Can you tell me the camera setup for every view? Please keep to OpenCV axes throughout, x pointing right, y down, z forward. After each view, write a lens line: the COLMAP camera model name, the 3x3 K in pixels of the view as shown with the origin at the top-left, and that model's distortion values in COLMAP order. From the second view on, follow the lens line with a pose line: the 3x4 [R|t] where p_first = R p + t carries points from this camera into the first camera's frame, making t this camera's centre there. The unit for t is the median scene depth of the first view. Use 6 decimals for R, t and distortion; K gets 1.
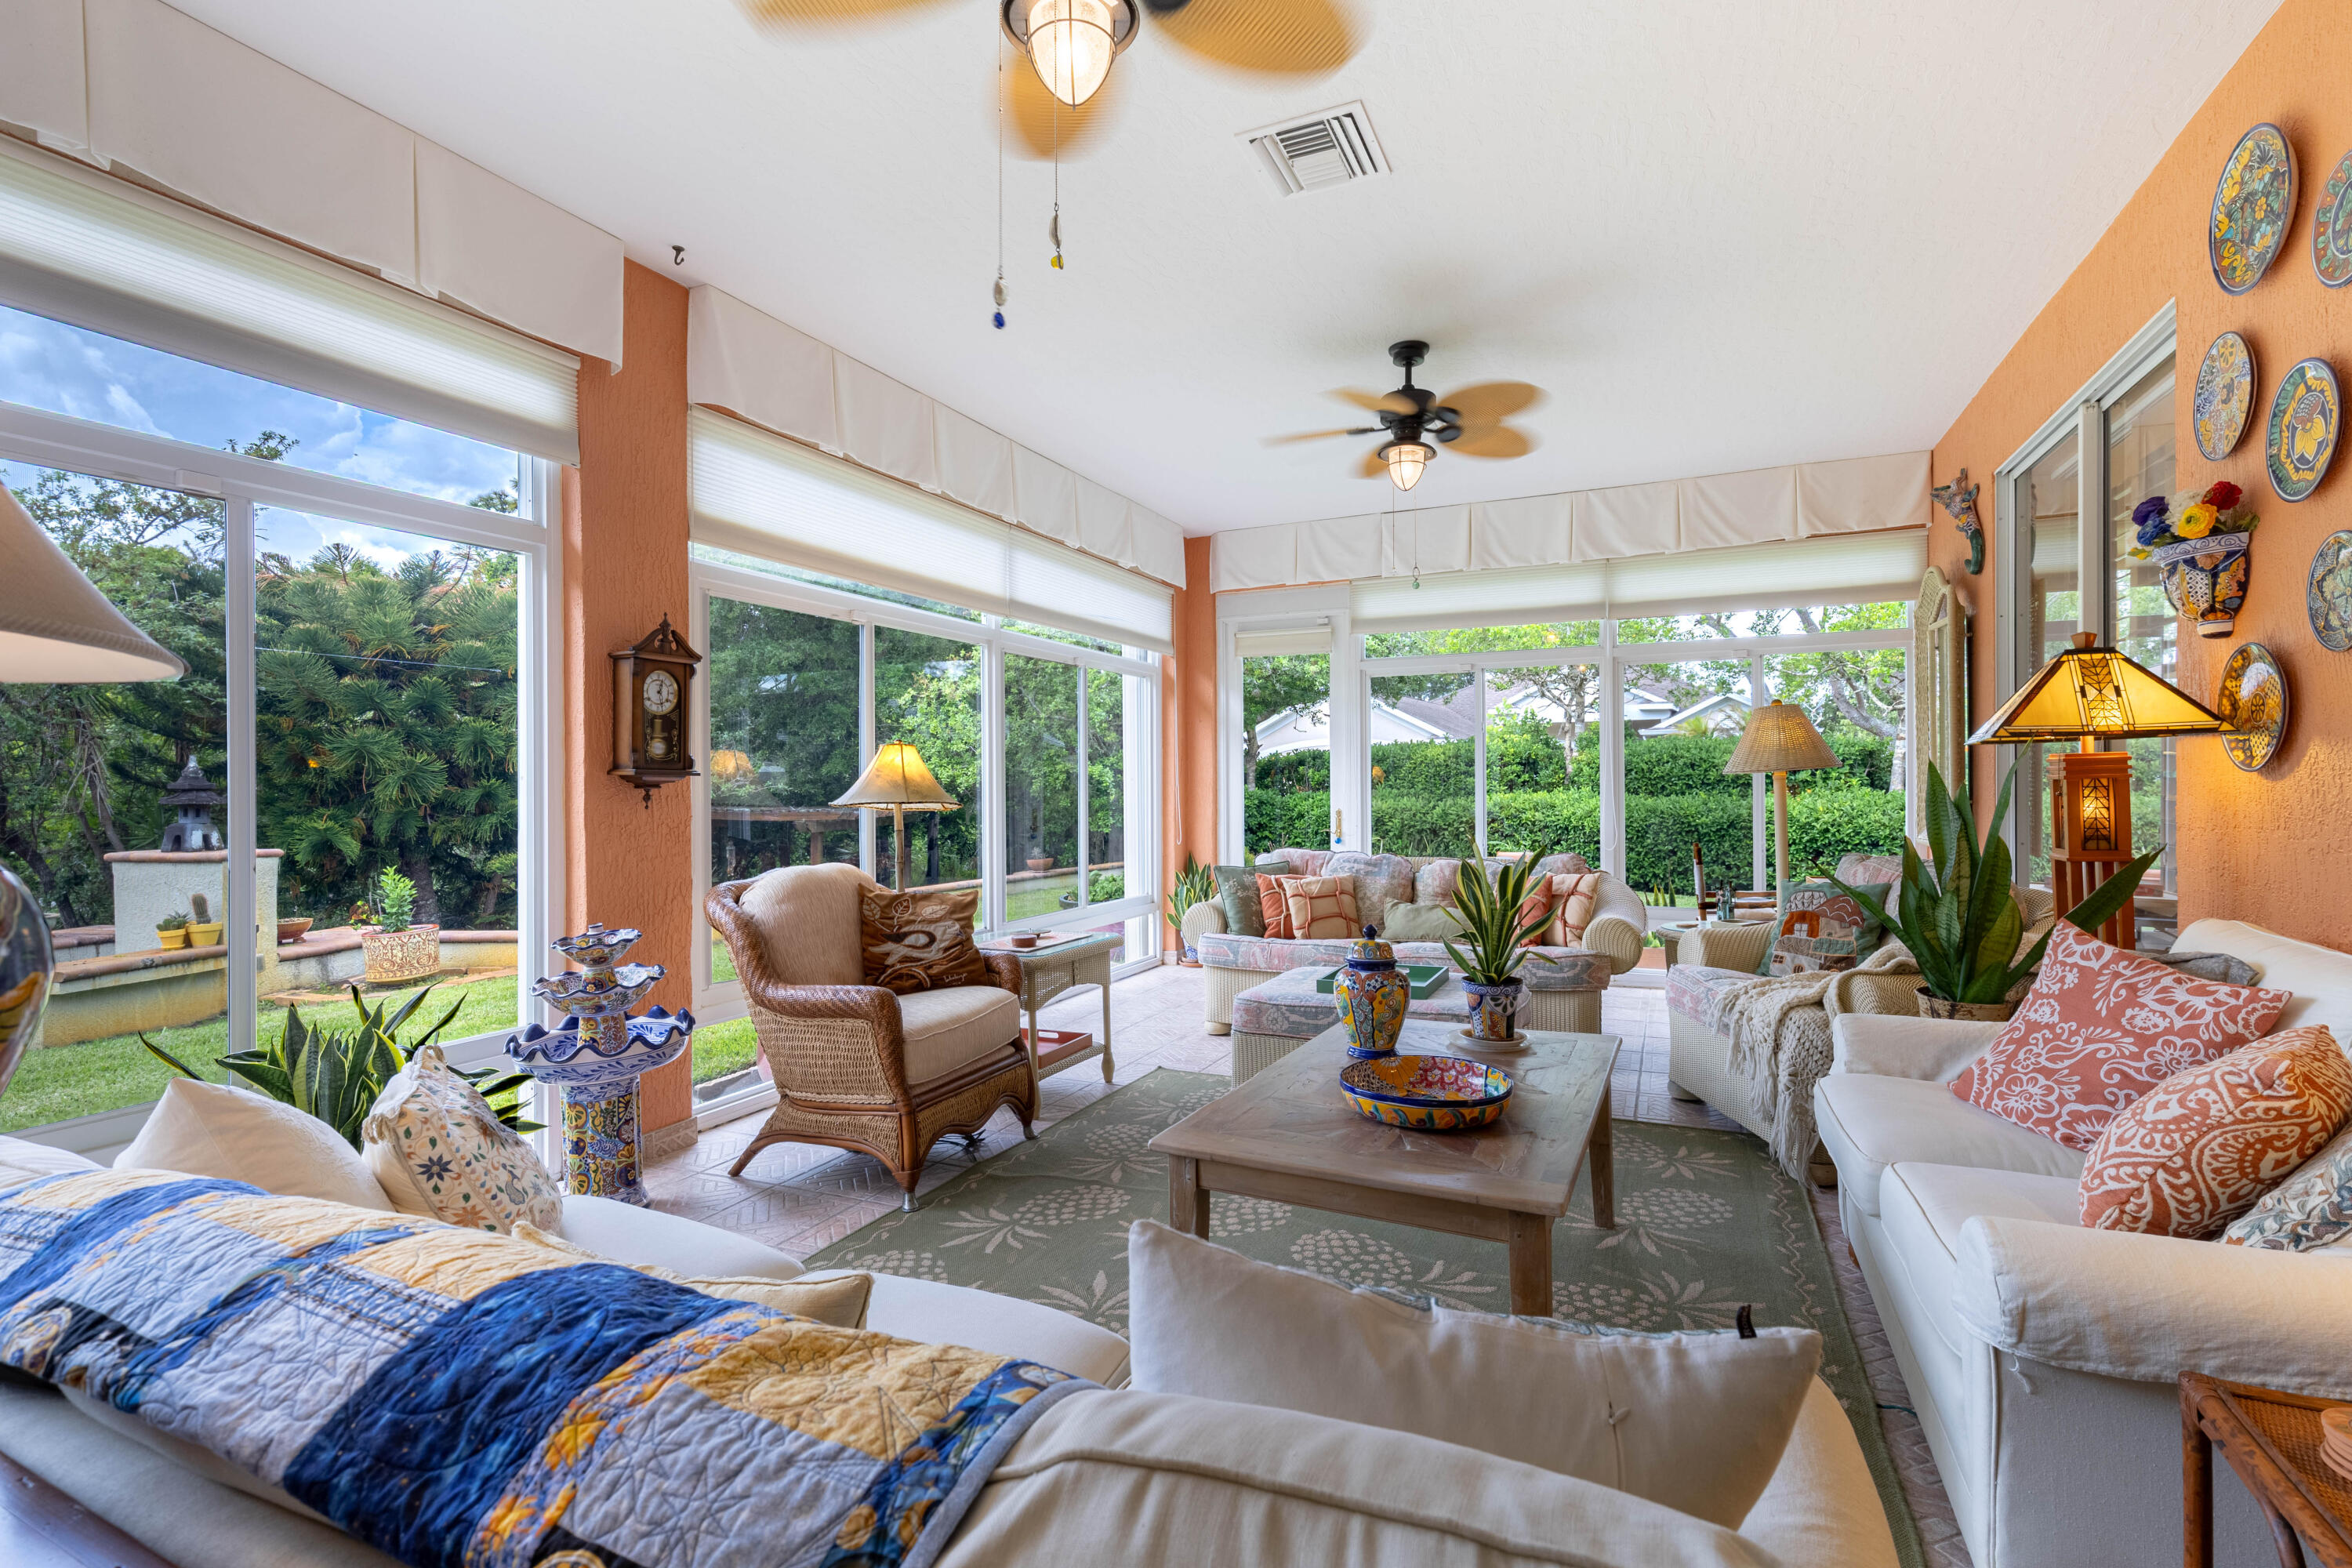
lens RADIAL K [[1051.7, 0, 1171.9], [0, 1051.7, 775.5], [0, 0, 1]] dist [0.003007, -0.000521]
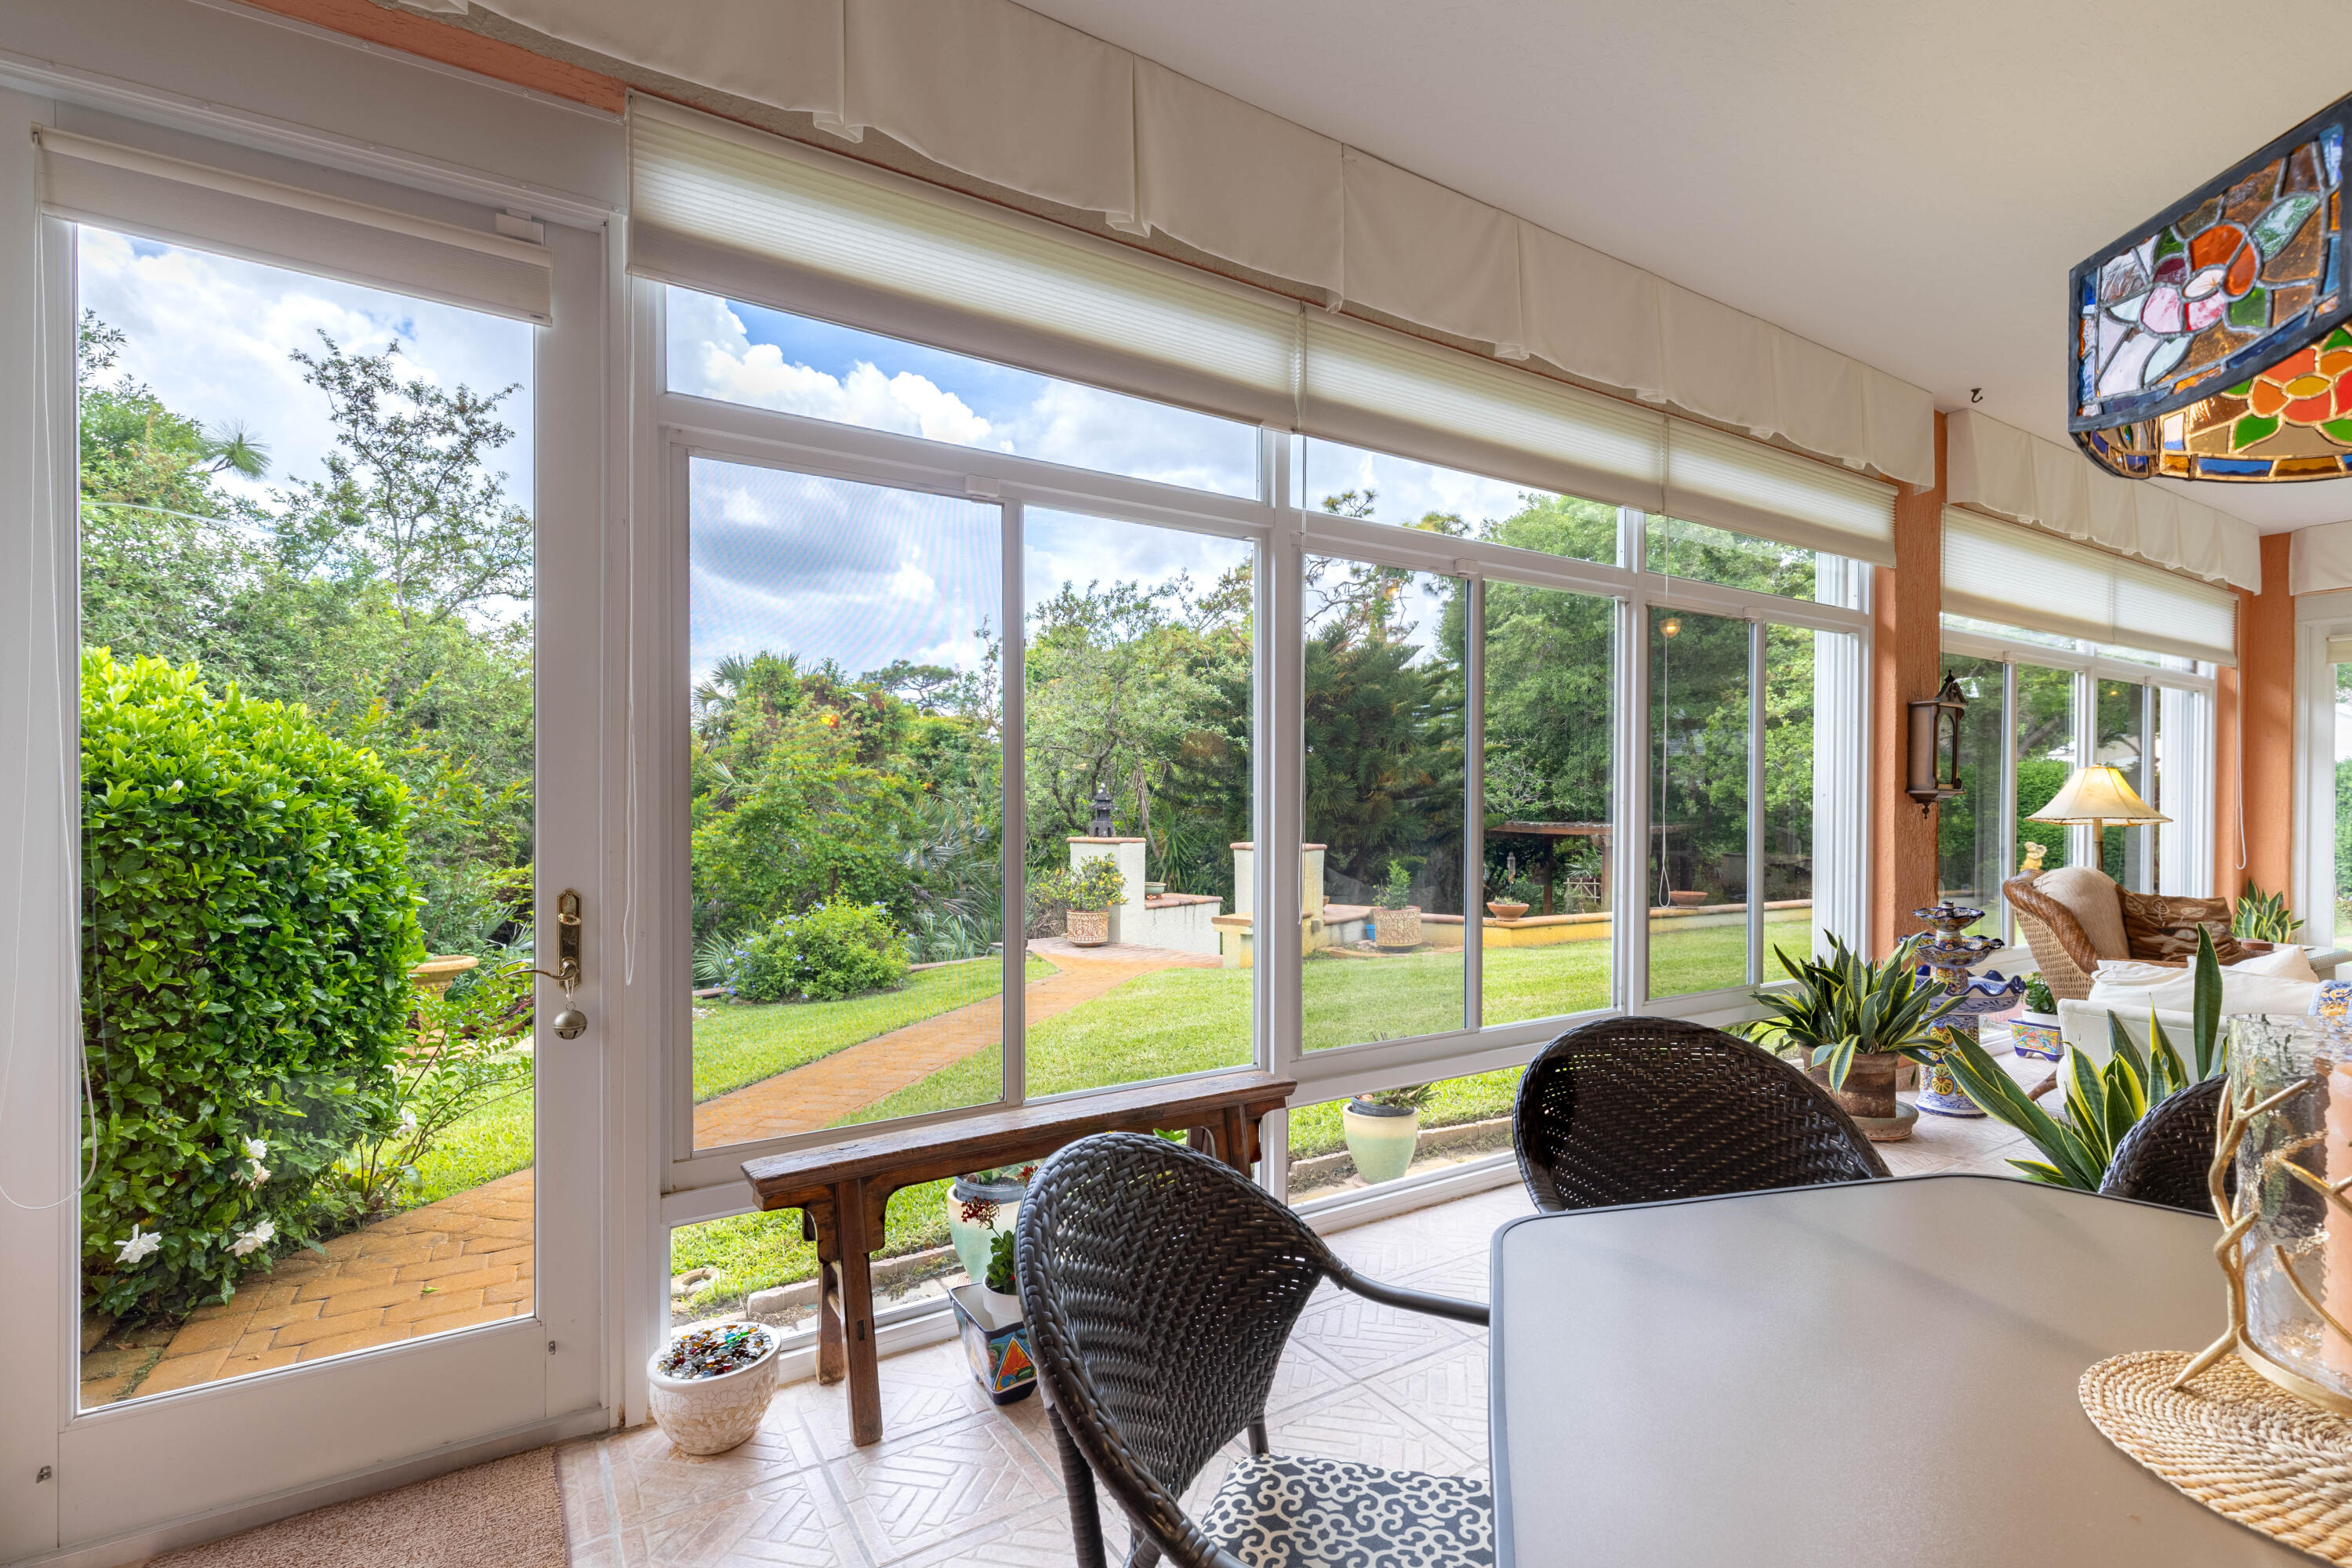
lens RADIAL K [[1051.7, 0, 1186.3], [0, 1051.7, 799.9], [0, 0, 1]] dist [0.003007, -0.000521]
pose [[0.837949, 0.007271, -0.545699, -0.299584], [-0.003642, 0.999963, 0.007732, 0.000414], [0.545736, -0.004491, 0.837945, -0.330343]]
